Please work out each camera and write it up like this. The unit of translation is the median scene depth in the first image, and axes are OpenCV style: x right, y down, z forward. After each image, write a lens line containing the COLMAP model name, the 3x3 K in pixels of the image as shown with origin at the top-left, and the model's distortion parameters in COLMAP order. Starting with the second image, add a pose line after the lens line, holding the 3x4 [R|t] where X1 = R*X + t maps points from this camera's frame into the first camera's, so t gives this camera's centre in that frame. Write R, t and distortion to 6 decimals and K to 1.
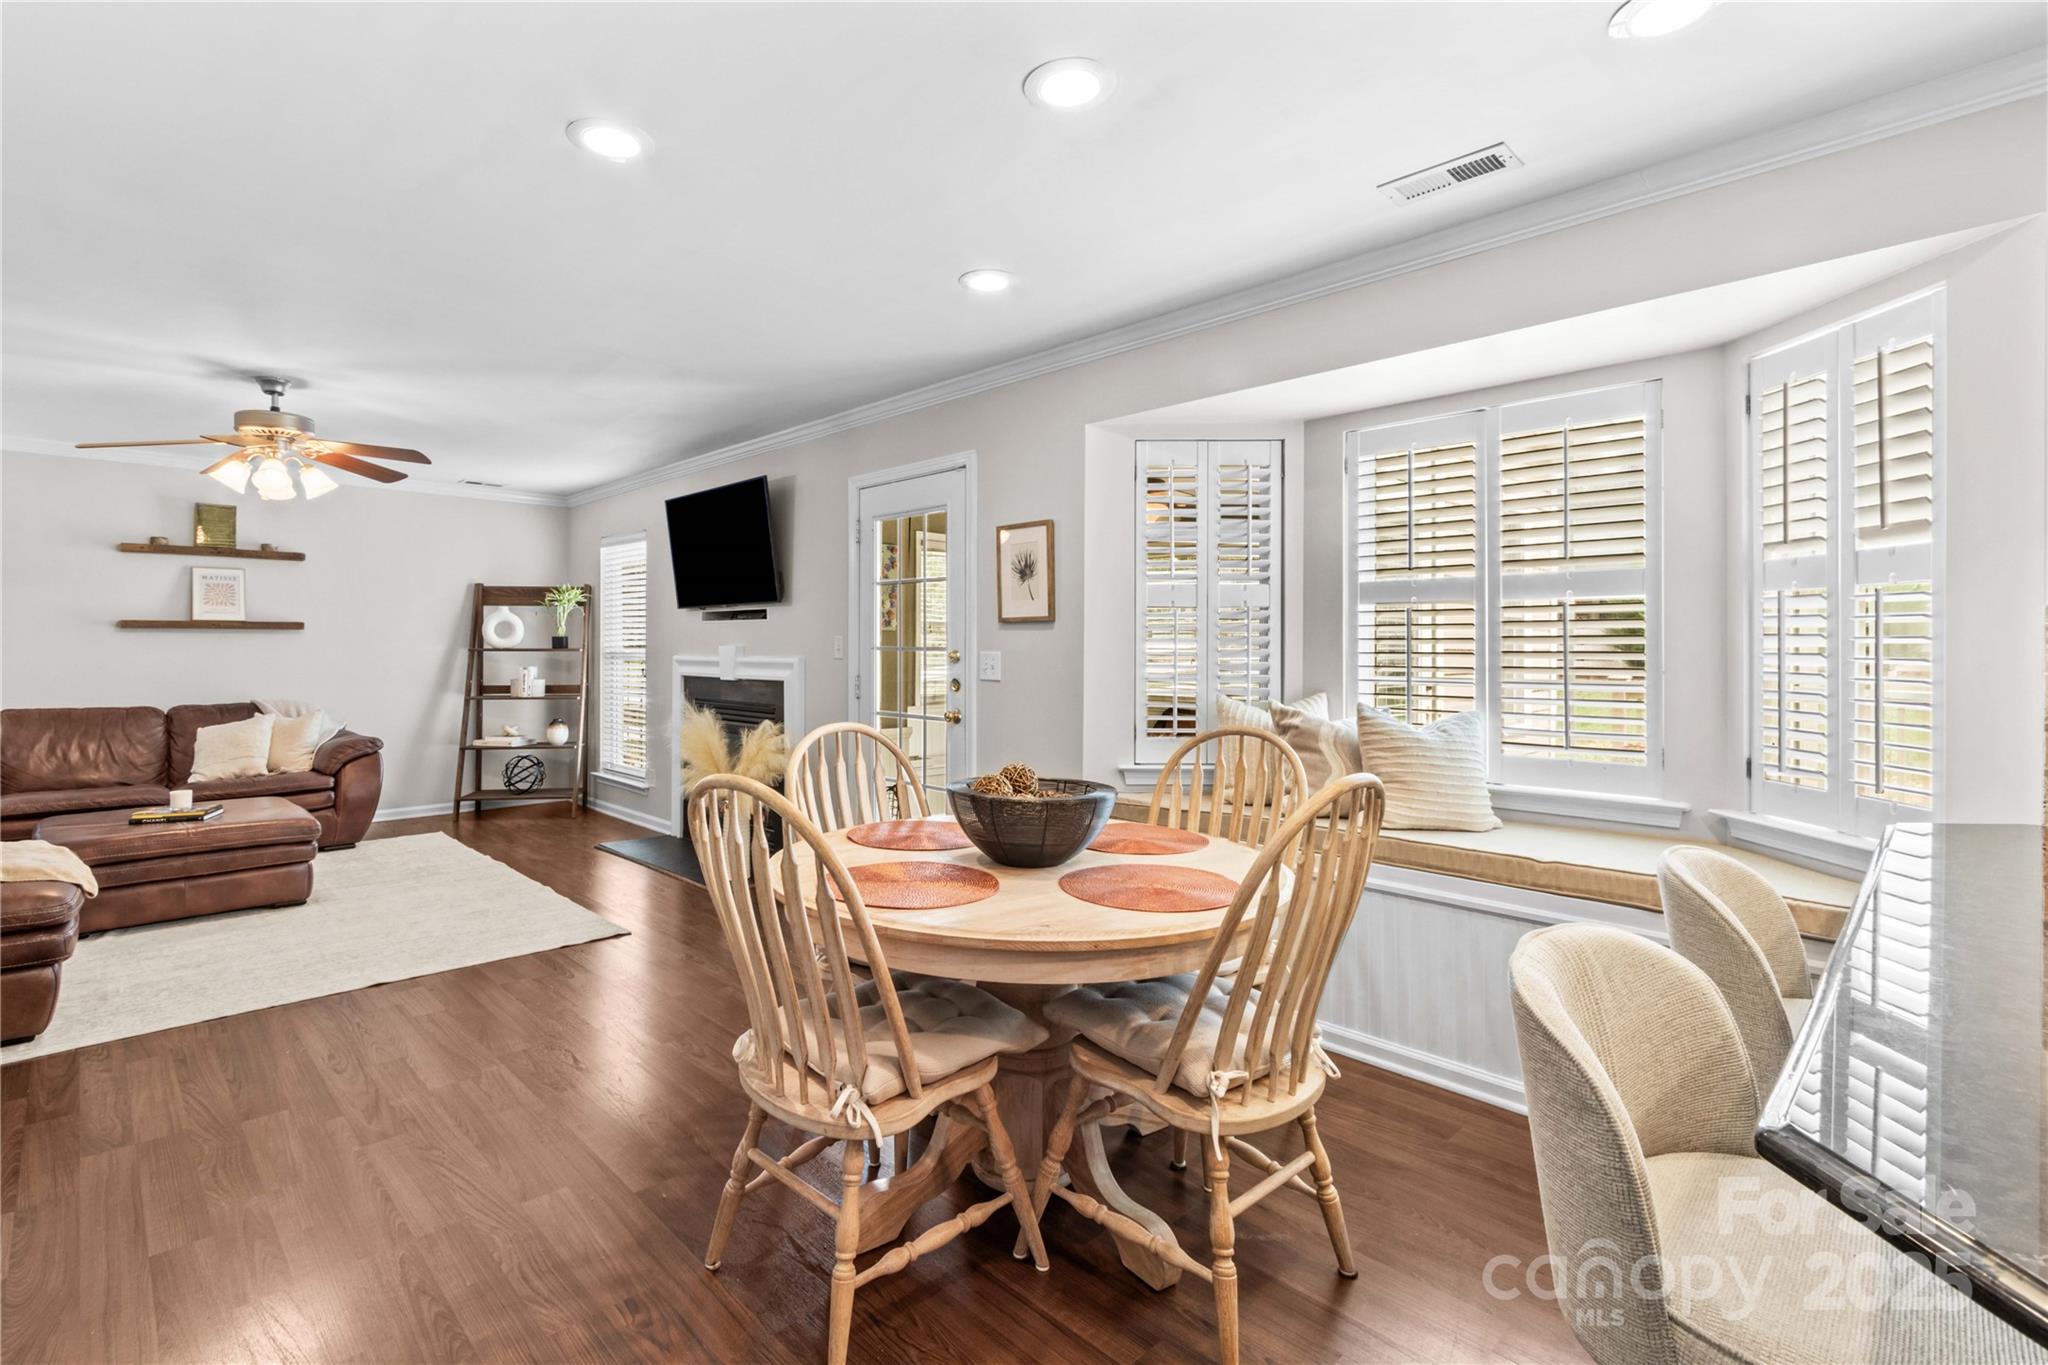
lens RADIAL K [[941.3, 0, 978.5], [0, 941.3, 642.3], [0, 0, 1]] dist [0.010083, -0.004494]
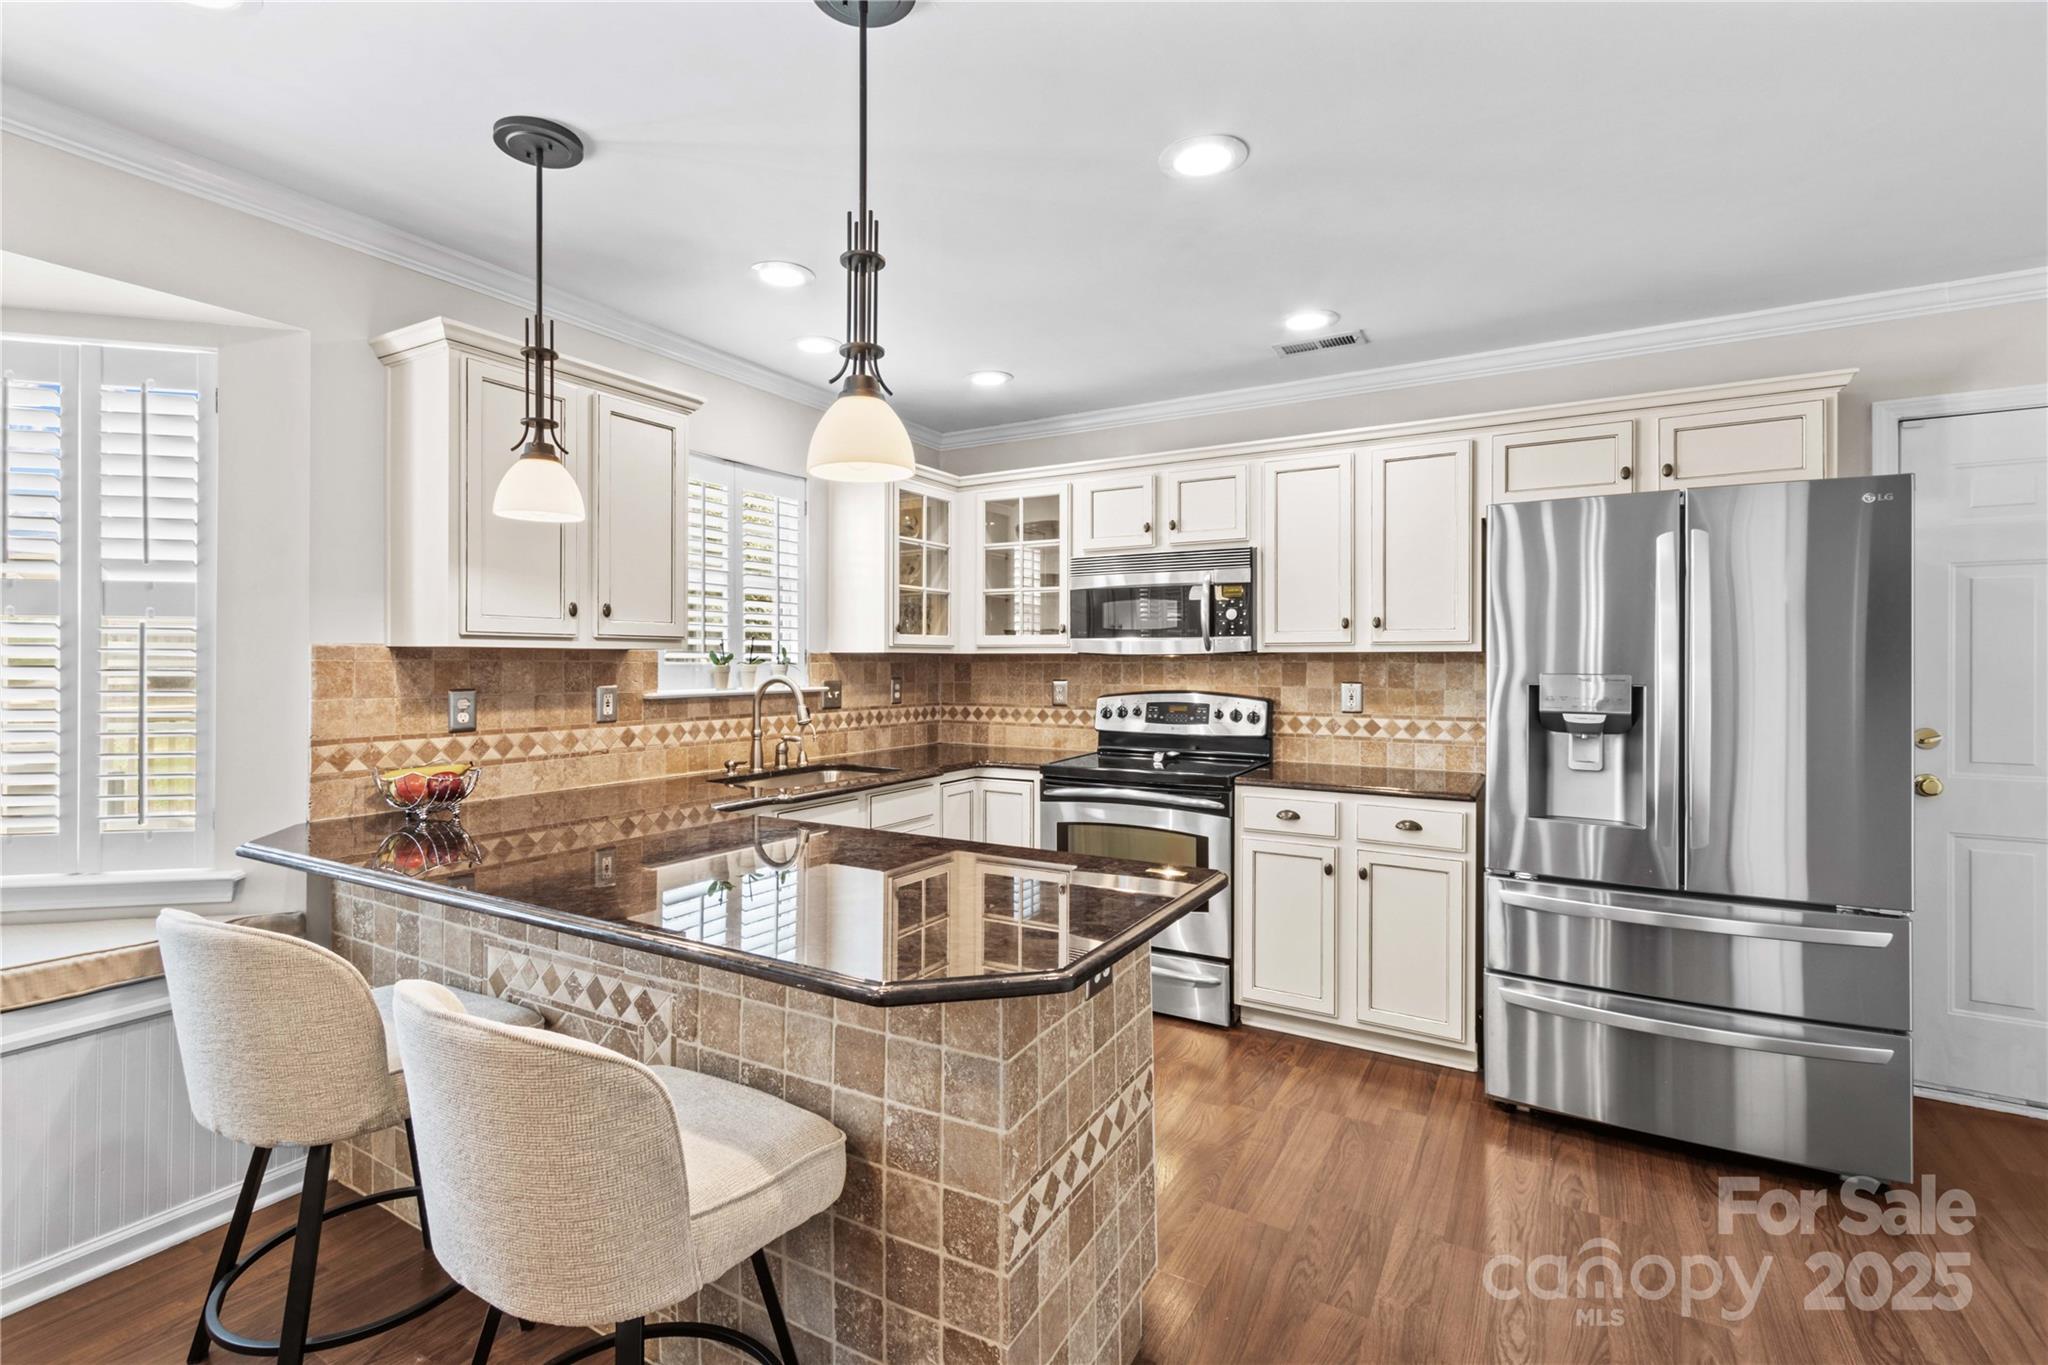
lens RADIAL K [[941.3, 0, 975.0], [0, 941.3, 663.2], [0, 0, 1]] dist [0.010083, -0.004494]
pose [[-0.253876, -0.005611, 0.967221, -0.105516], [-0.008086, 0.999961, 0.003679, -0.009781], [-0.967203, -0.006887, -0.253911, 0.161731]]
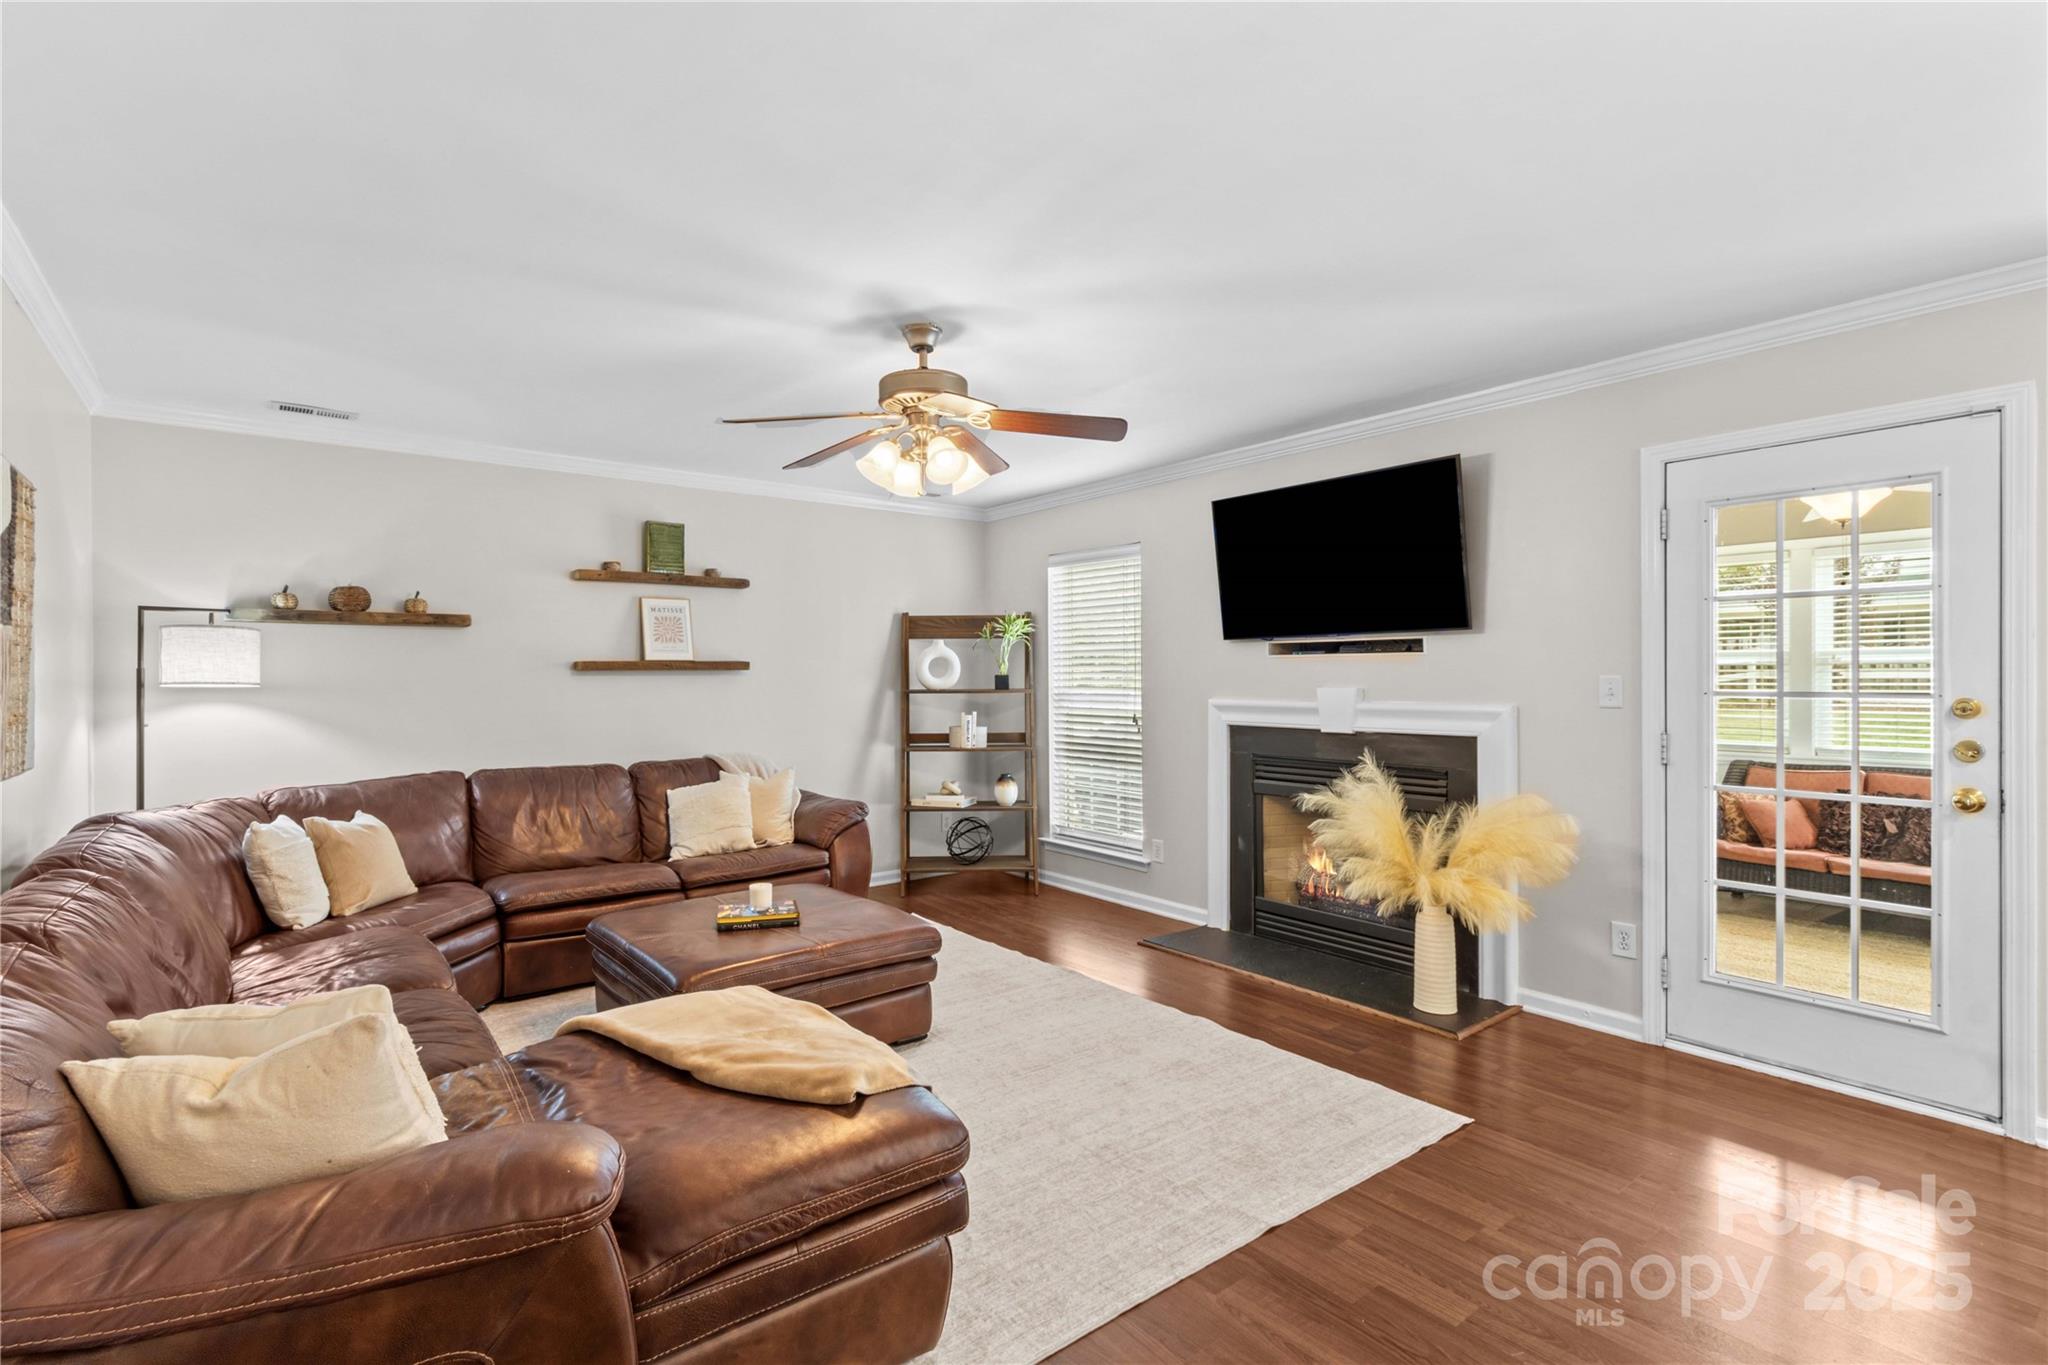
lens RADIAL K [[941.3, 0, 973.0], [0, 941.3, 681.6], [0, 0, 1]] dist [0.010083, -0.004494]
pose [[0.992981, -0.006402, -0.118099, -0.484985], [0.007573, 0.999926, 0.009469, -0.011171], [0.118030, -0.010297, 0.992957, 0.219639]]
